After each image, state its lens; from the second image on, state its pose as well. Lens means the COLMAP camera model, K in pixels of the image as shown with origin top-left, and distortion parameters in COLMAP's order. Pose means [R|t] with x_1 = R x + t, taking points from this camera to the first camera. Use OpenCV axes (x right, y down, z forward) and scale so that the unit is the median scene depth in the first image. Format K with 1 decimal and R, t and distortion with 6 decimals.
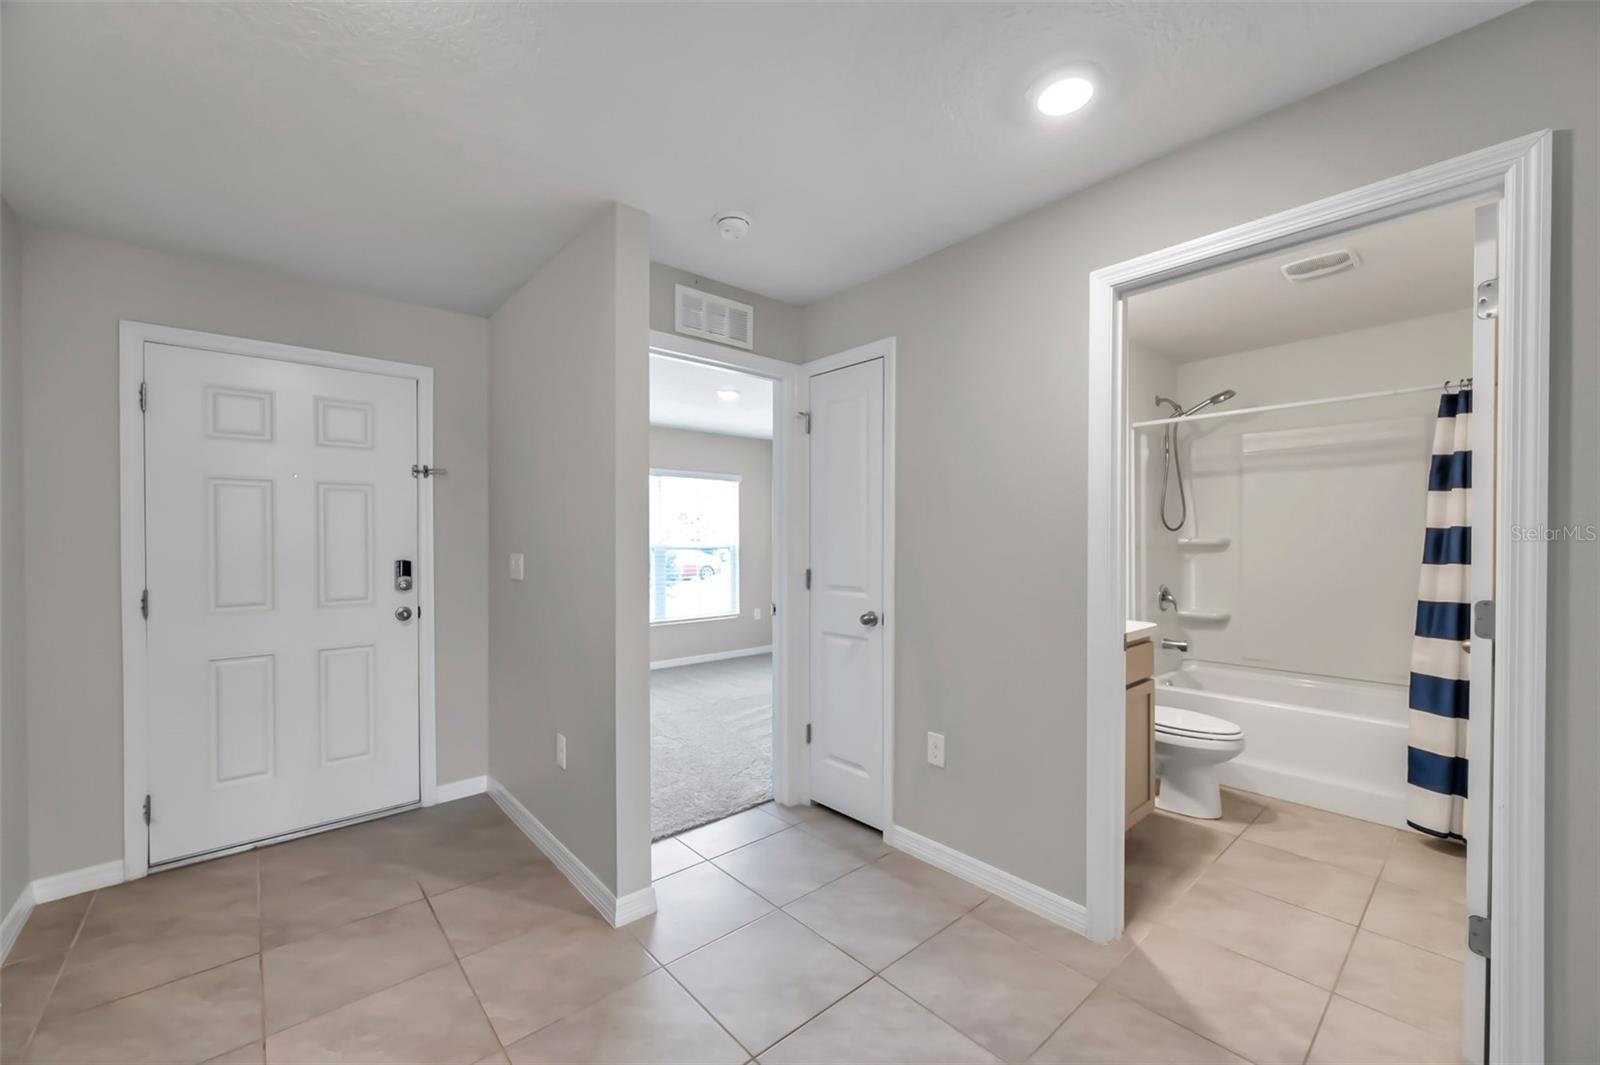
lens RADIAL K [[637.6, 0, 797.5], [0, 637.6, 541.5], [0, 0, 1]] dist [0.000875, -0.000555]
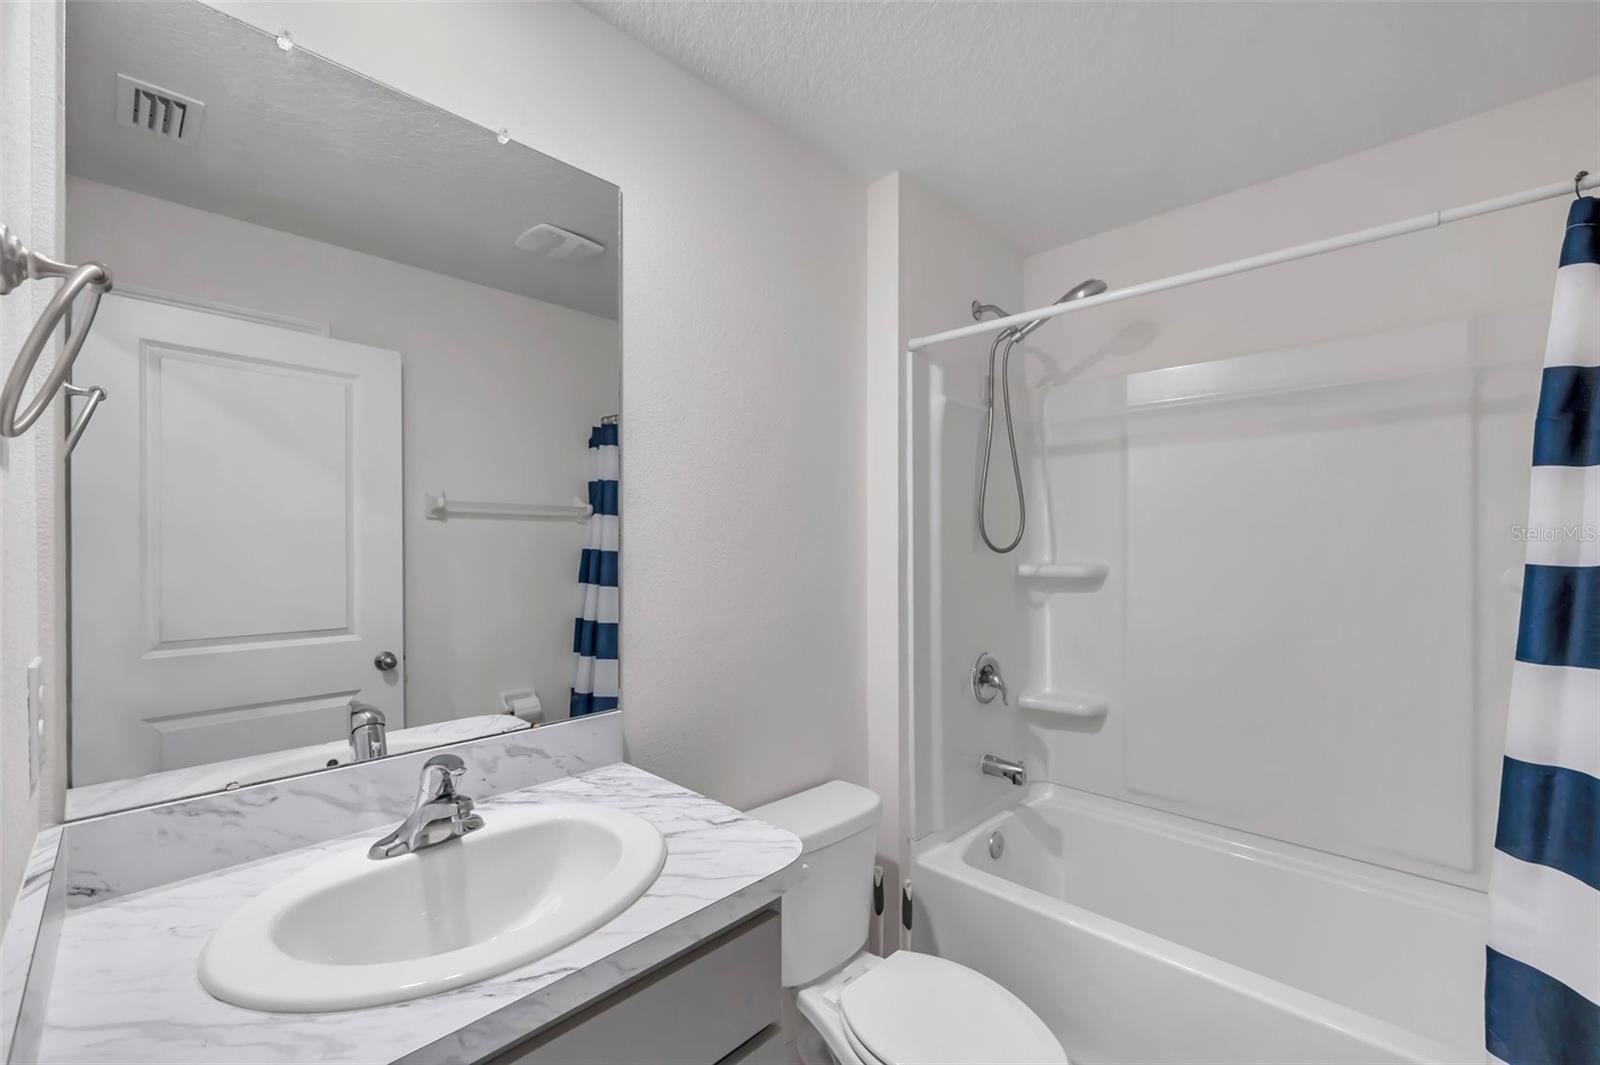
lens RADIAL K [[676.0, 0, 789.0], [0, 676.0, 538.5], [0, 0, 1]] dist [0.001482, -0.001205]
pose [[0.997689, 0.009607, 0.067261, 0.392809], [-0.008761, 0.999879, -0.012865, -0.020491], [-0.067377, 0.012246, 0.997652, 0.471715]]
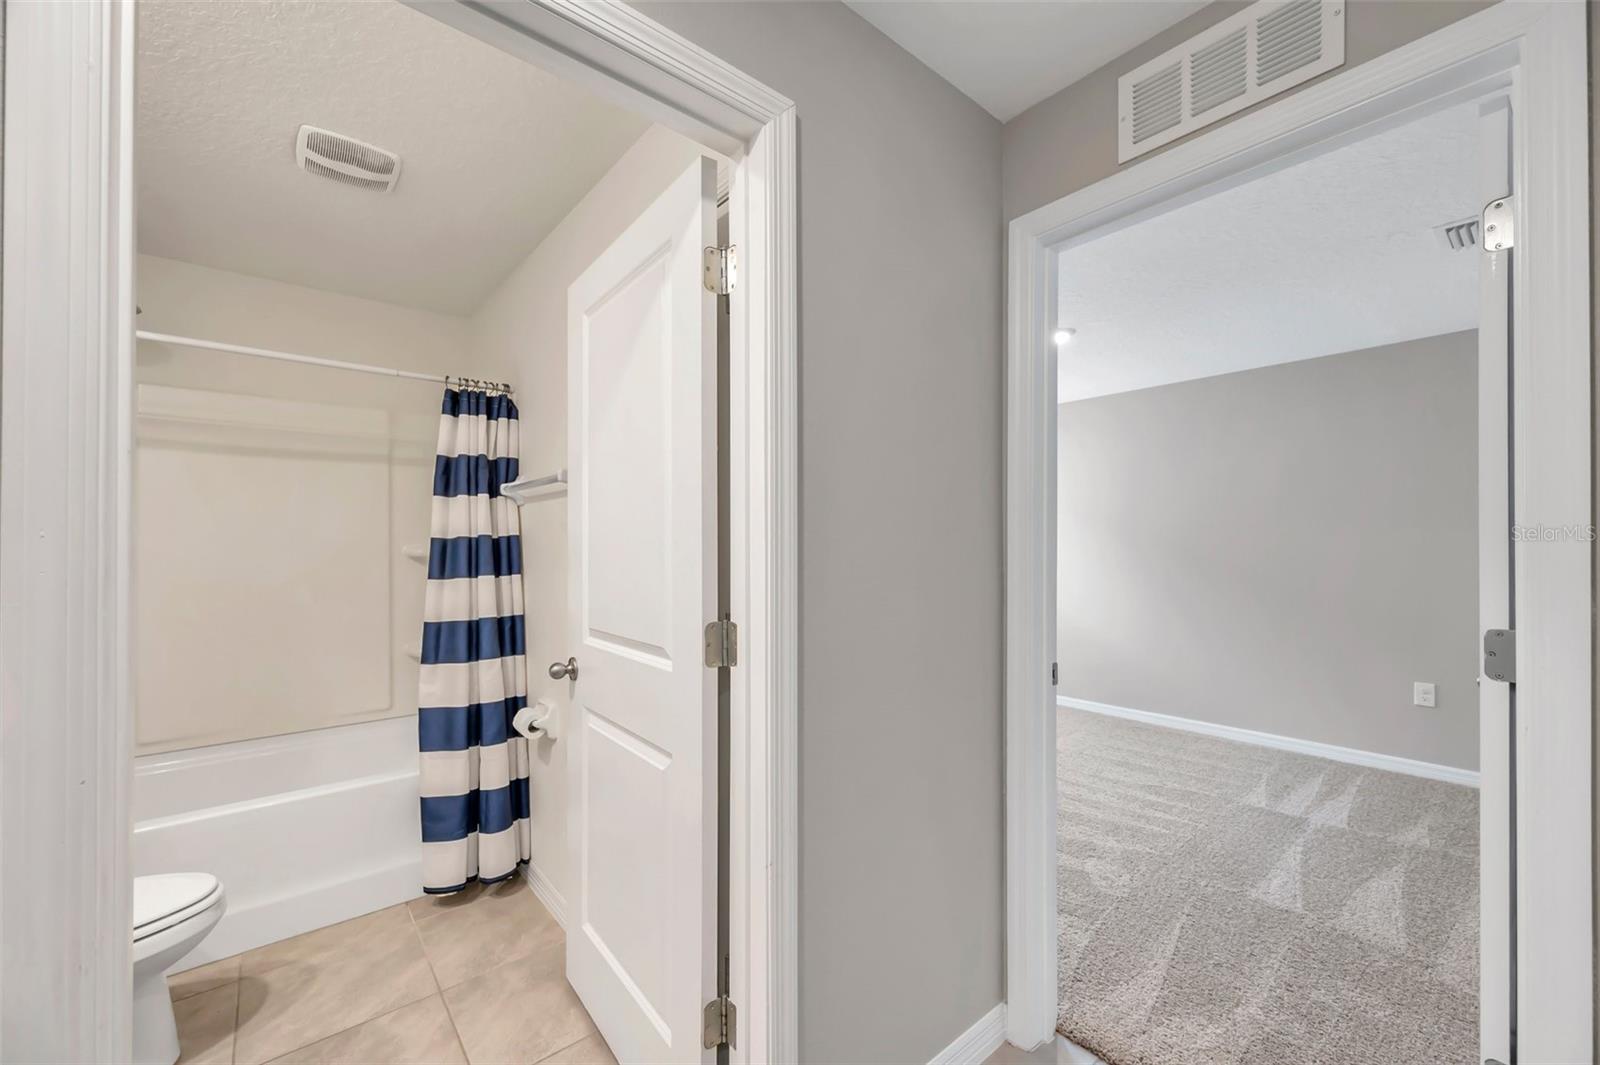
lens RADIAL K [[637.6, 0, 804.1], [0, 637.6, 544.6], [0, 0, 1]] dist [0.000875, -0.000555]
pose [[0.024903, 0.006262, 0.999670, 0.097029], [0.007183, 0.999953, -0.006442, -0.002250], [-0.999664, 0.007341, 0.024857, 0.350820]]
